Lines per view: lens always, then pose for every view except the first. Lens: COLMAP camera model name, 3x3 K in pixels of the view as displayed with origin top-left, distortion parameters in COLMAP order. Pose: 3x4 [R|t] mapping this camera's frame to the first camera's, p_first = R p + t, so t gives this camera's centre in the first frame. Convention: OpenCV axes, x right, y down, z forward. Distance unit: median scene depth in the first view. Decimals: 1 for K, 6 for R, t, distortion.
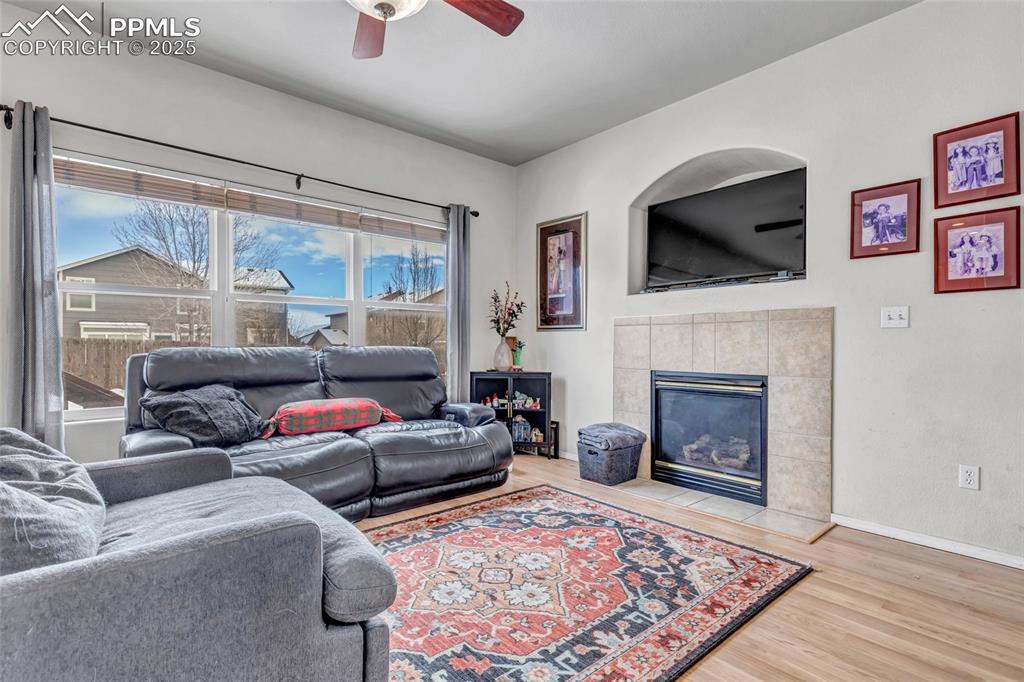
lens RADIAL K [[483.9, 0, 515.8], [0, 483.9, 342.1], [0, 0, 1]] dist [0.002123, -0.001138]
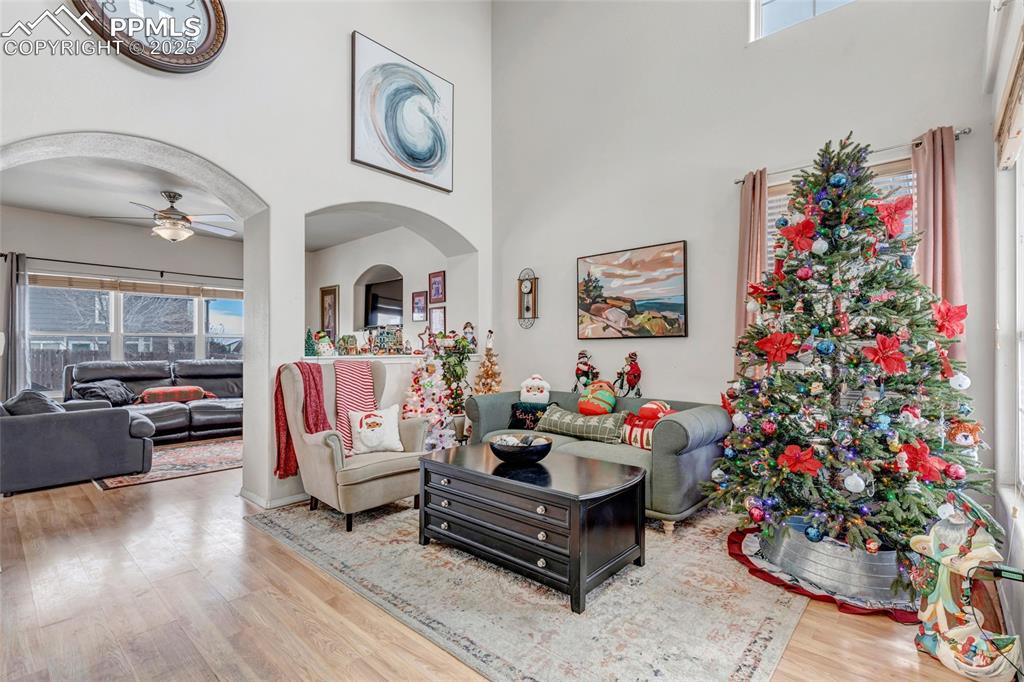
lens RADIAL K [[466.7, 0, 508.8], [0, 466.7, 342.5], [0, 0, 1]] dist [0.009774, -0.002163]
pose [[0.993971, -0.001785, 0.109624, 0.817193], [0.002857, 0.999950, -0.009615, -0.045272], [-0.109602, 0.009870, 0.993927, -1.136575]]
